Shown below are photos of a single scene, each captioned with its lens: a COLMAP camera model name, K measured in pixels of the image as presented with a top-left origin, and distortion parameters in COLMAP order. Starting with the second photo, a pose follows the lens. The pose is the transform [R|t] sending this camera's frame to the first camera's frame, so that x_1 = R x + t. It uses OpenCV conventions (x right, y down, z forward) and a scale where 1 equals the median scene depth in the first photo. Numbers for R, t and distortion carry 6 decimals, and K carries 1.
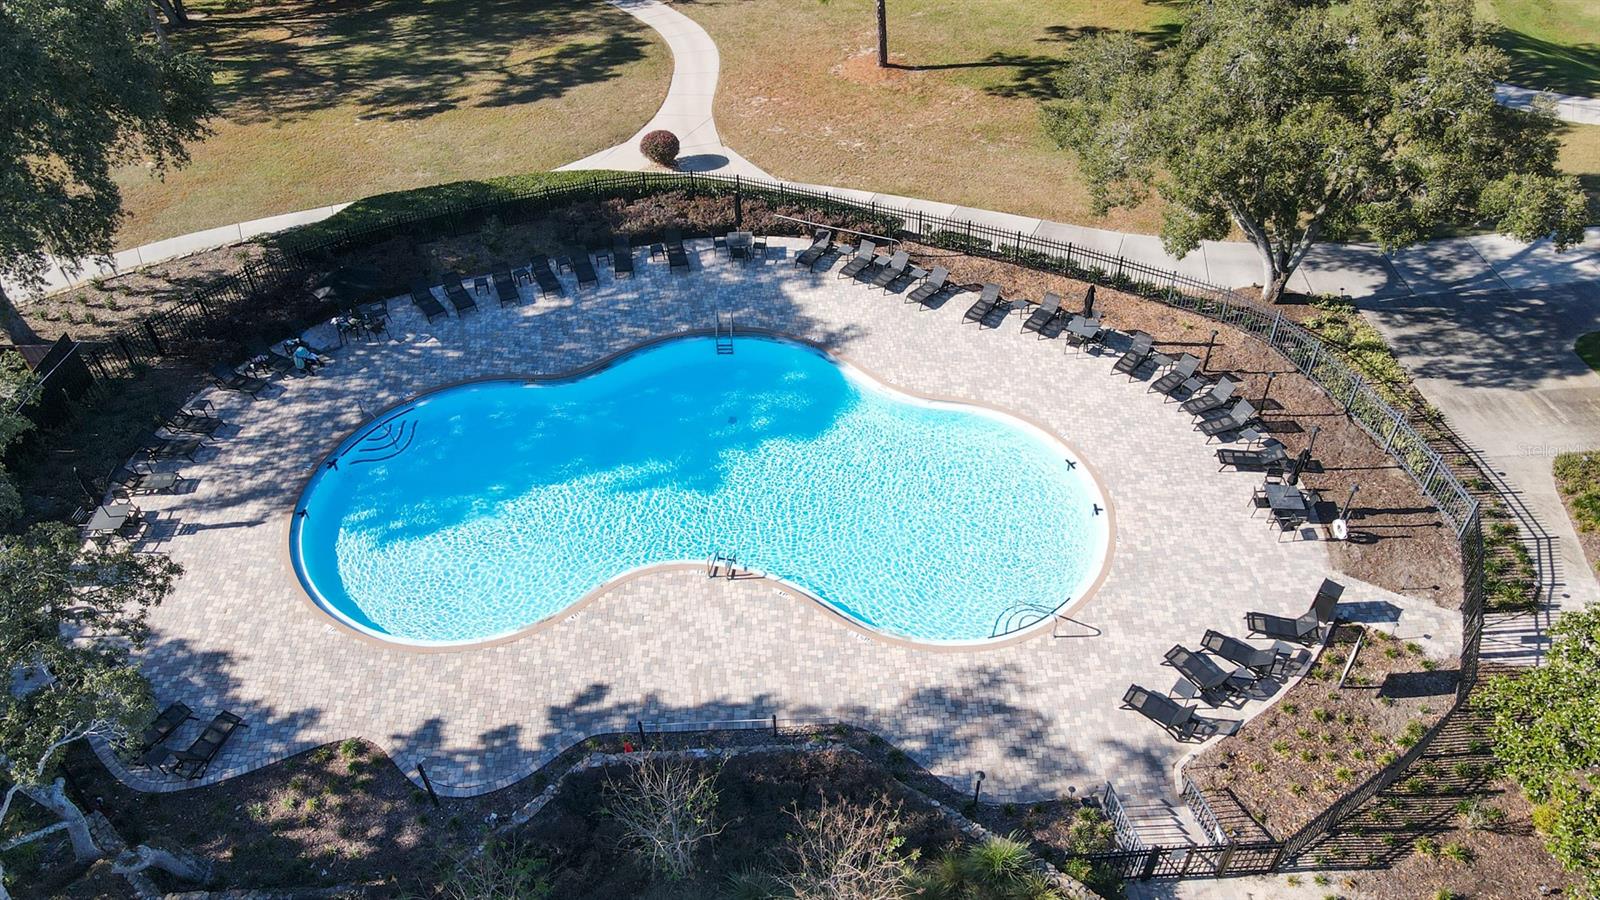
lens RADIAL K [[1128.5, 0, 800.0], [0, 1128.5, 450.0], [0, 0, 1]] dist [0.009822, 0.007821]
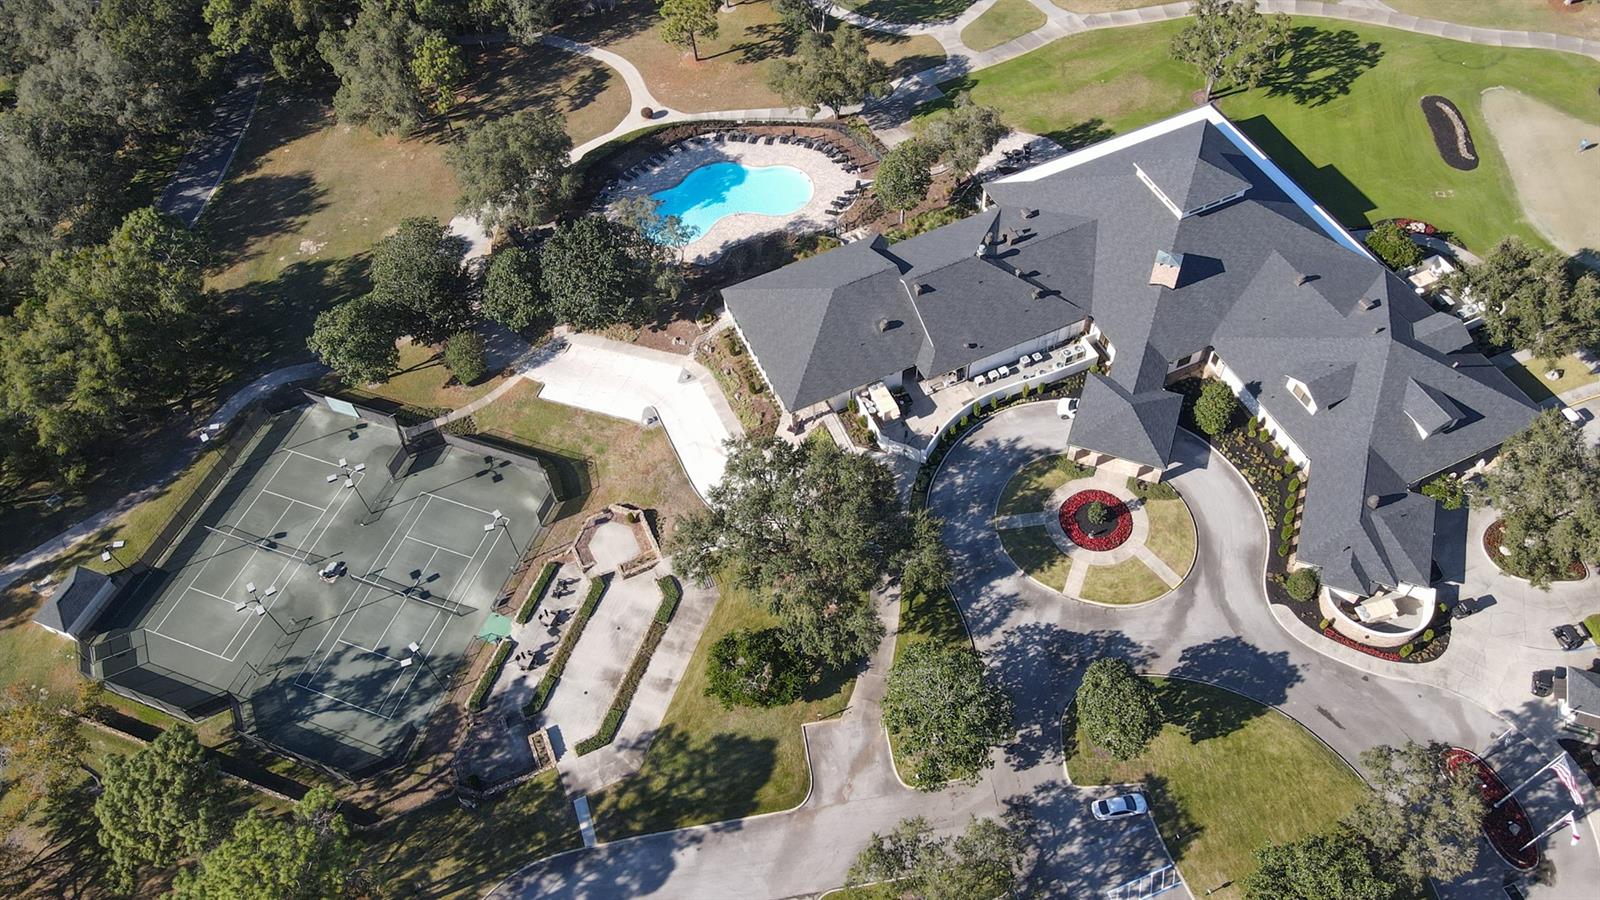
lens RADIAL K [[1128.5, 0, 800.0], [0, 1128.5, 450.0], [0, 0, 1]] dist [0.009822, 0.007821]
pose [[0.927794, -0.314523, 0.200684, -0.830042], [0.275098, 0.940063, 0.201501, 0.118326], [-0.252032, -0.131744, 0.958709, -2.819402]]
